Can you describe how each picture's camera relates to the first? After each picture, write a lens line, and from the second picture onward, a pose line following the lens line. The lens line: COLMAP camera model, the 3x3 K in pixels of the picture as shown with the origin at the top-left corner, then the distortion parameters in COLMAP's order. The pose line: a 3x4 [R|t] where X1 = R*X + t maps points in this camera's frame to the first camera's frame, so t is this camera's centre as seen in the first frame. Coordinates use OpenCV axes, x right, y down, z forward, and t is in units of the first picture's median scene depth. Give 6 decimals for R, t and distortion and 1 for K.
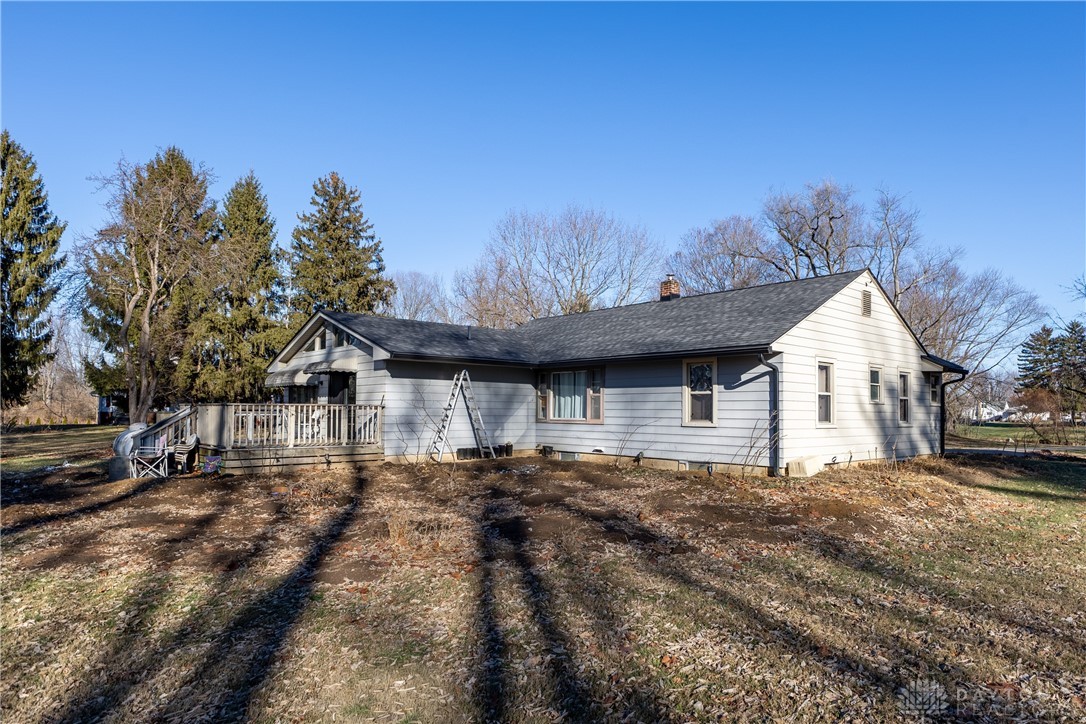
lens RADIAL K [[635.3, 0, 536.1], [0, 635.3, 407.1], [0, 0, 1]] dist [-0.014284, 0.000793]
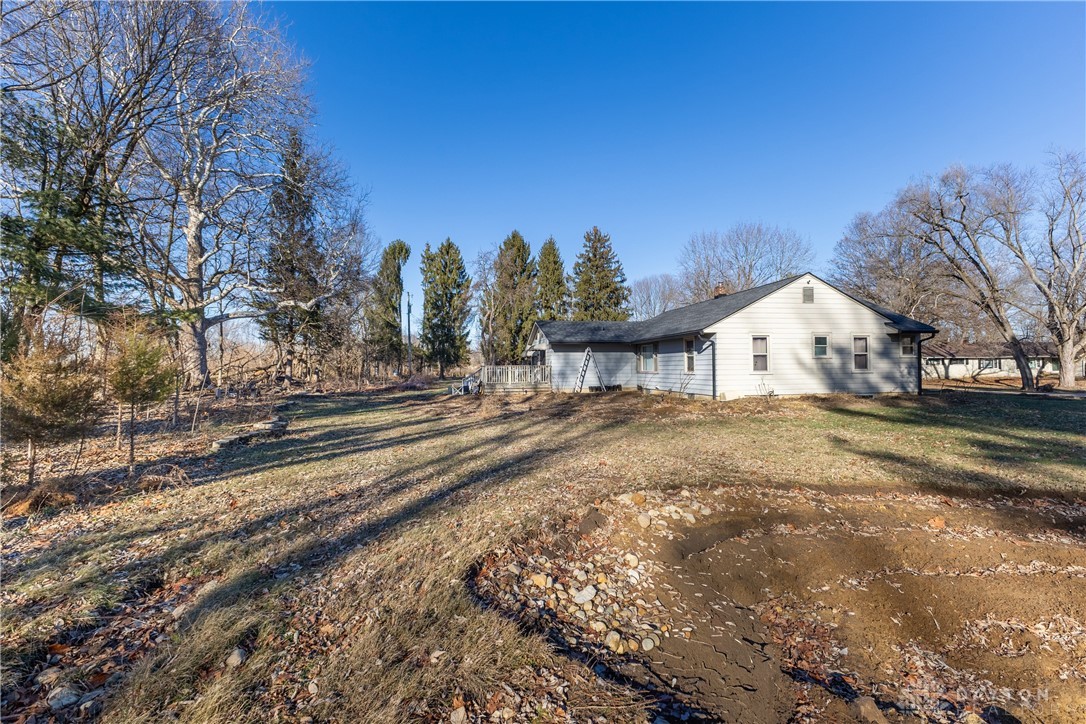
lens RADIAL K [[466.8, 0, 543.9], [0, 466.8, 365.3], [0, 0, 1]] dist [0.000733, 0.000041]
pose [[0.840781, -0.020005, -0.541006, 0.517327], [0.023229, 0.999730, -0.000866, -0.003115], [0.540878, -0.011839, 0.841018, -0.287175]]
